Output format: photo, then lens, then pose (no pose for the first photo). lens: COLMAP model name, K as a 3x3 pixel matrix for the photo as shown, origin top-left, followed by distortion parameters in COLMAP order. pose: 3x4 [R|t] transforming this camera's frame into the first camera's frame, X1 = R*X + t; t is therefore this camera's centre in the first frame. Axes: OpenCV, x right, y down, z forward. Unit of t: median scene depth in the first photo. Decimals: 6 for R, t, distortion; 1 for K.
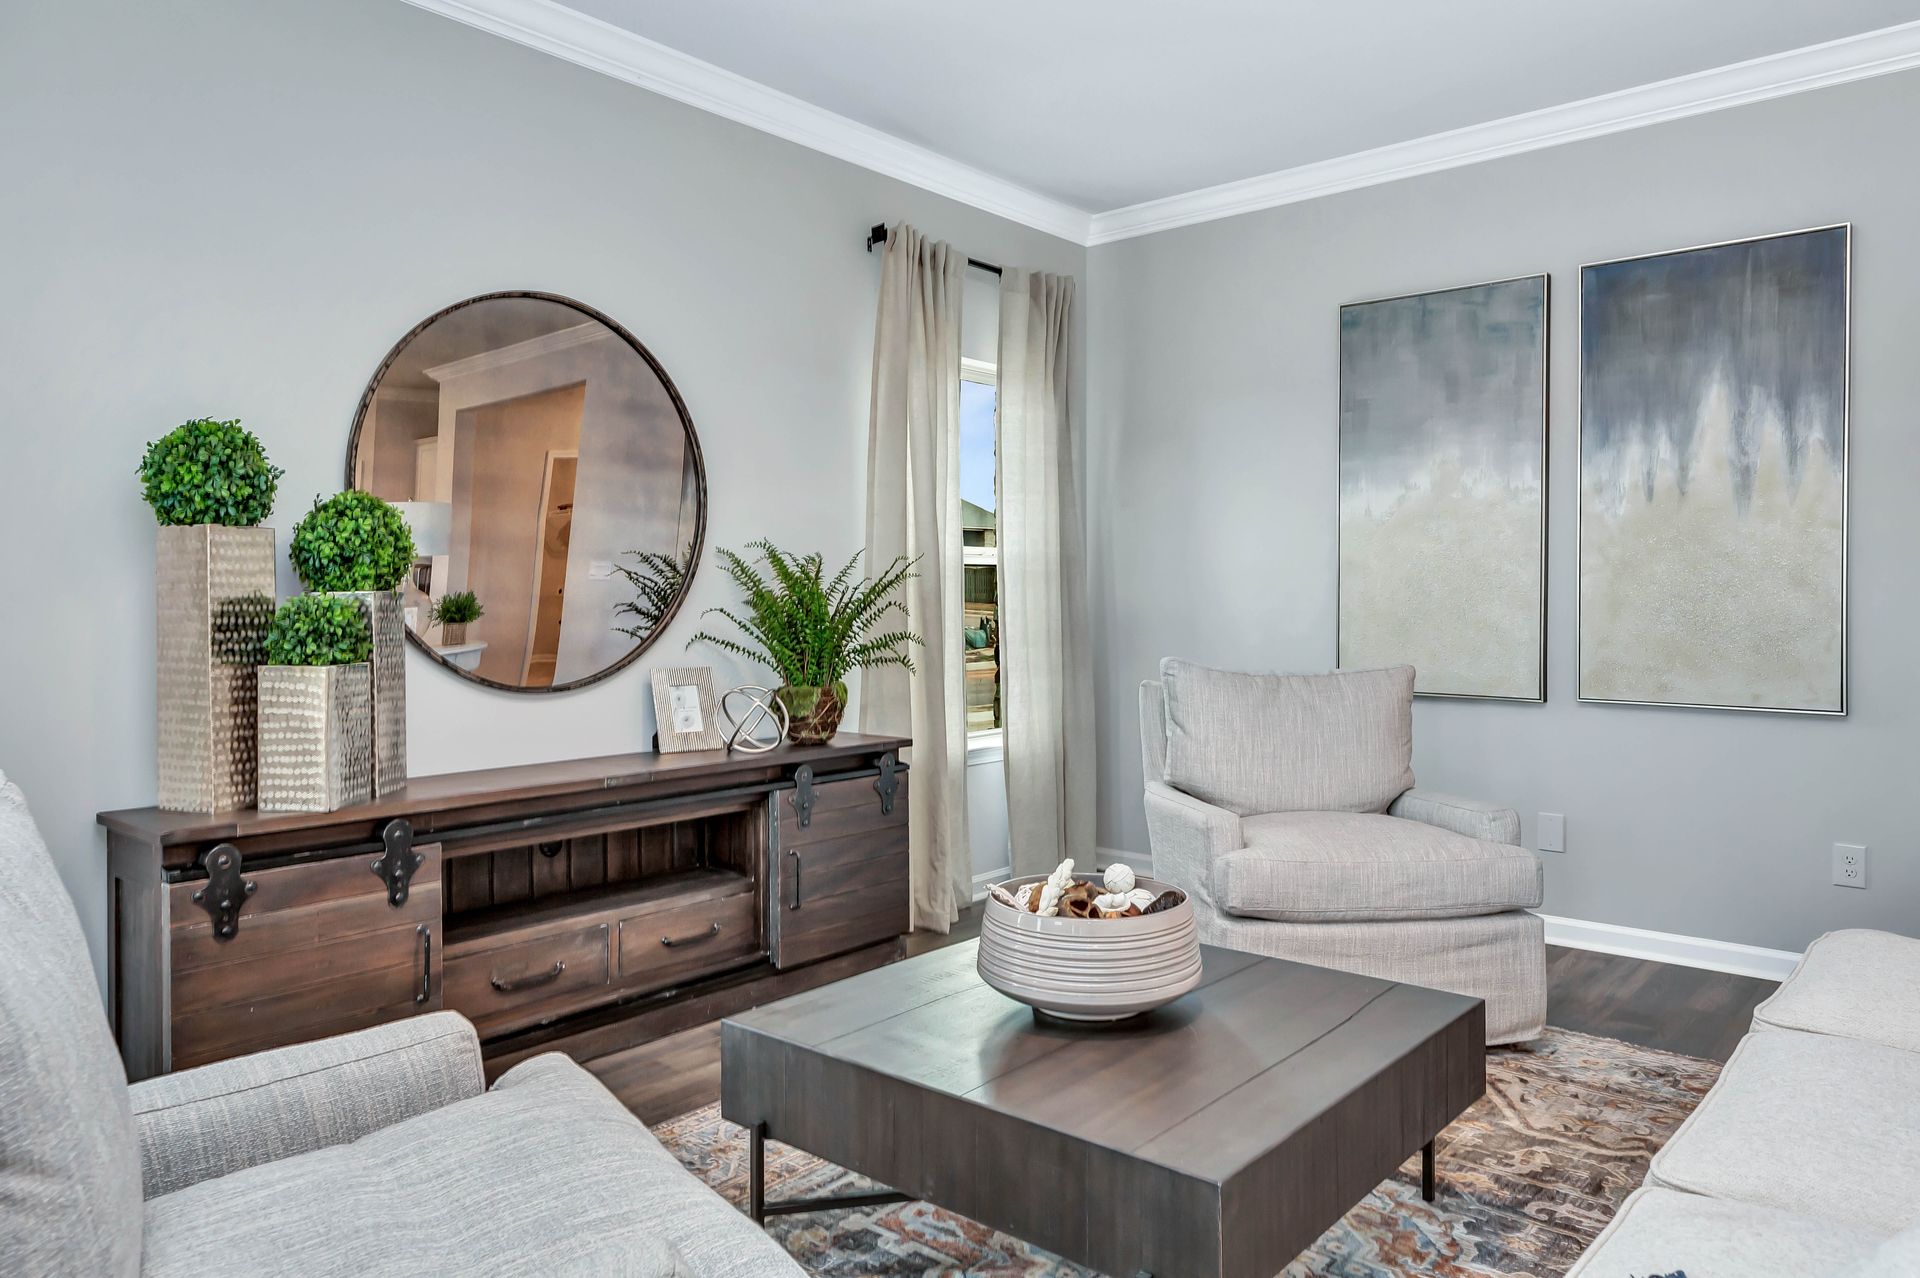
lens RADIAL K [[1317.6, 0, 960.0], [0, 1317.6, 639.0], [0, 0, 1]] dist [0.003047, 0.001793]
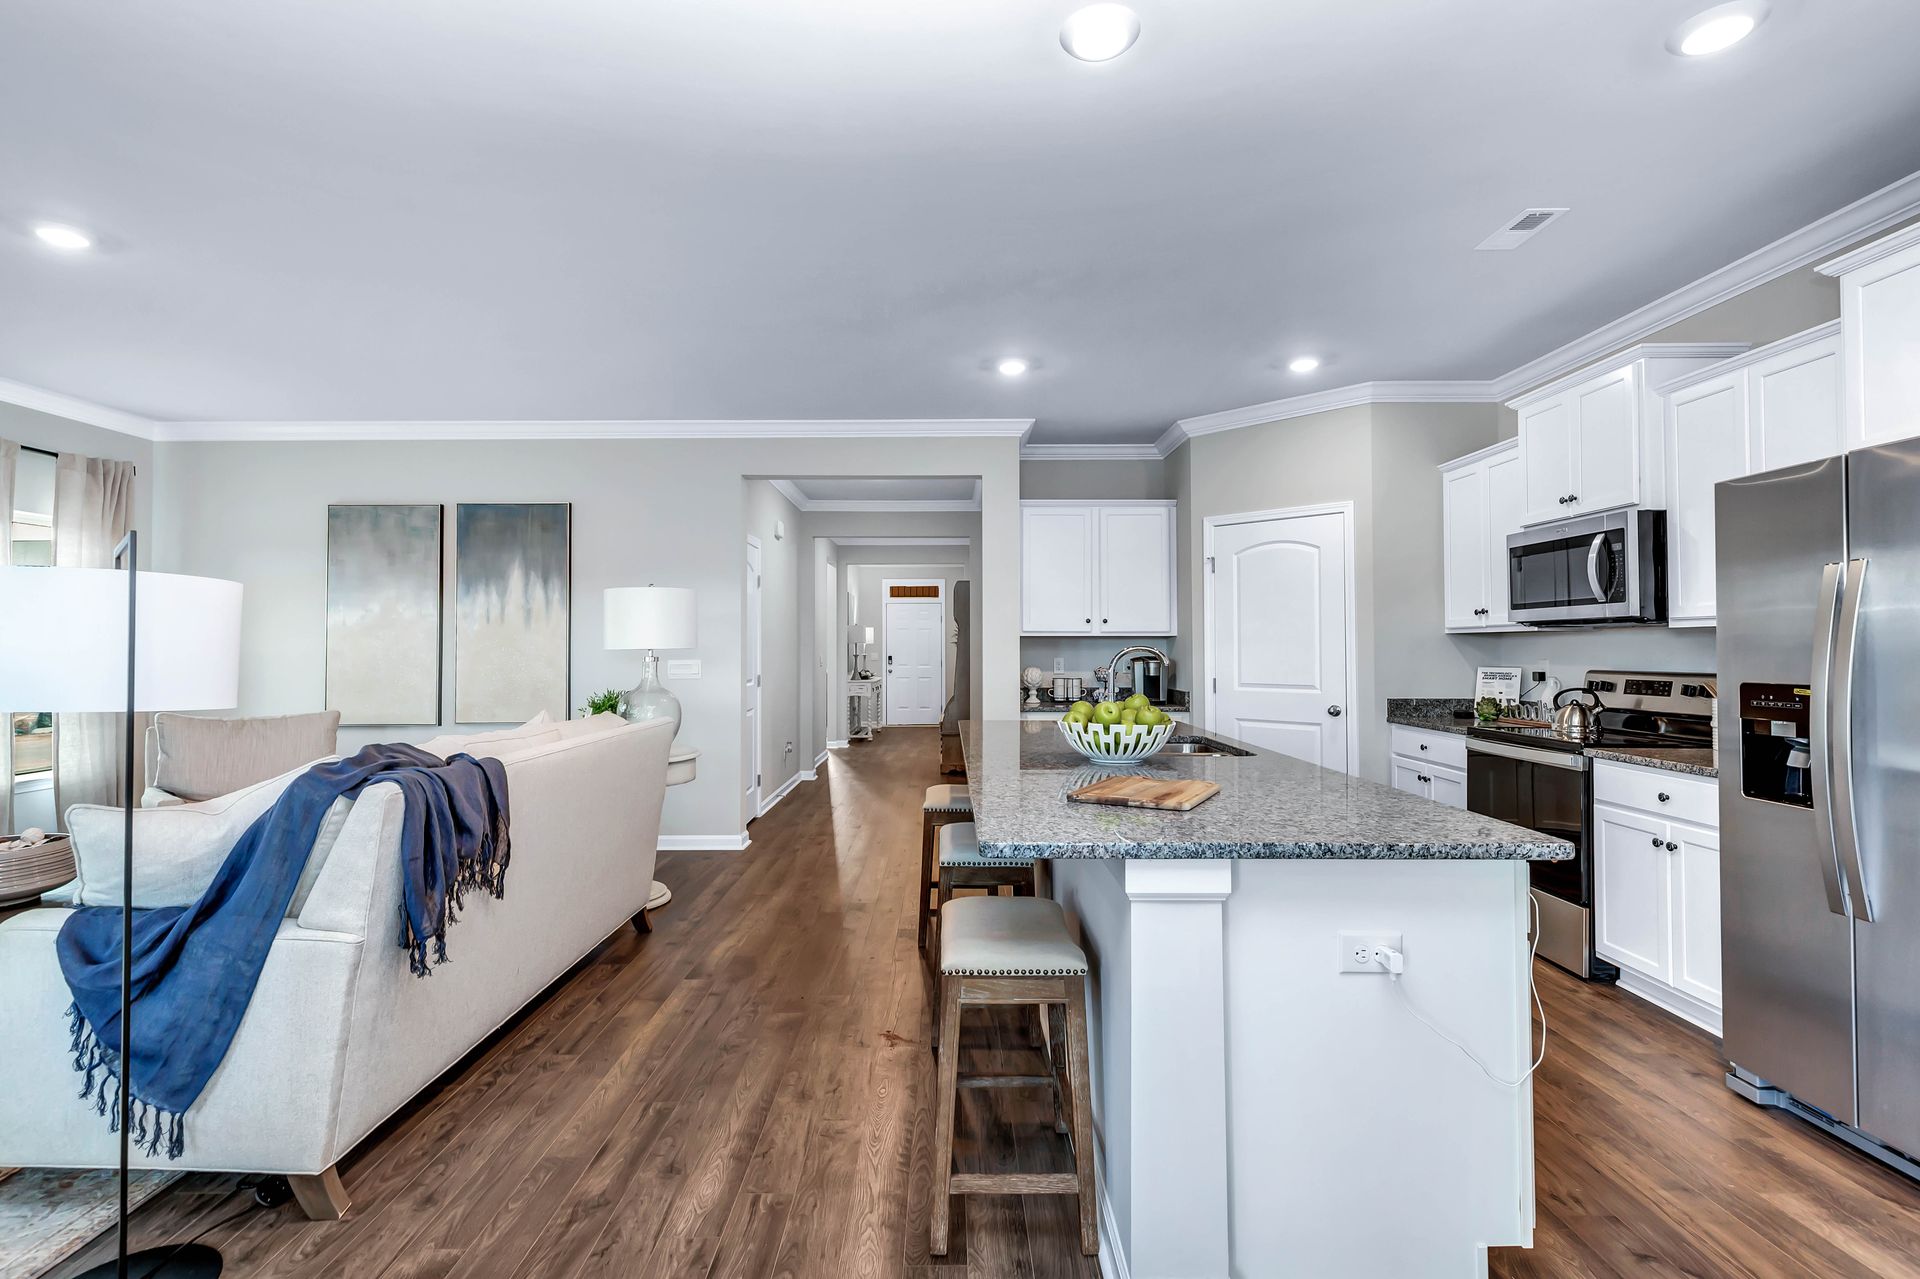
lens RADIAL K [[873.0, 0, 960.0], [0, 873.0, 639.5], [0, 0, 1]] dist [-0.000750, 0.000158]
pose [[0.755316, 0.007206, 0.655321, 0.181335], [0.025365, 0.998869, -0.040219, -0.007794], [-0.654870, 0.047001, 0.754279, -0.452666]]
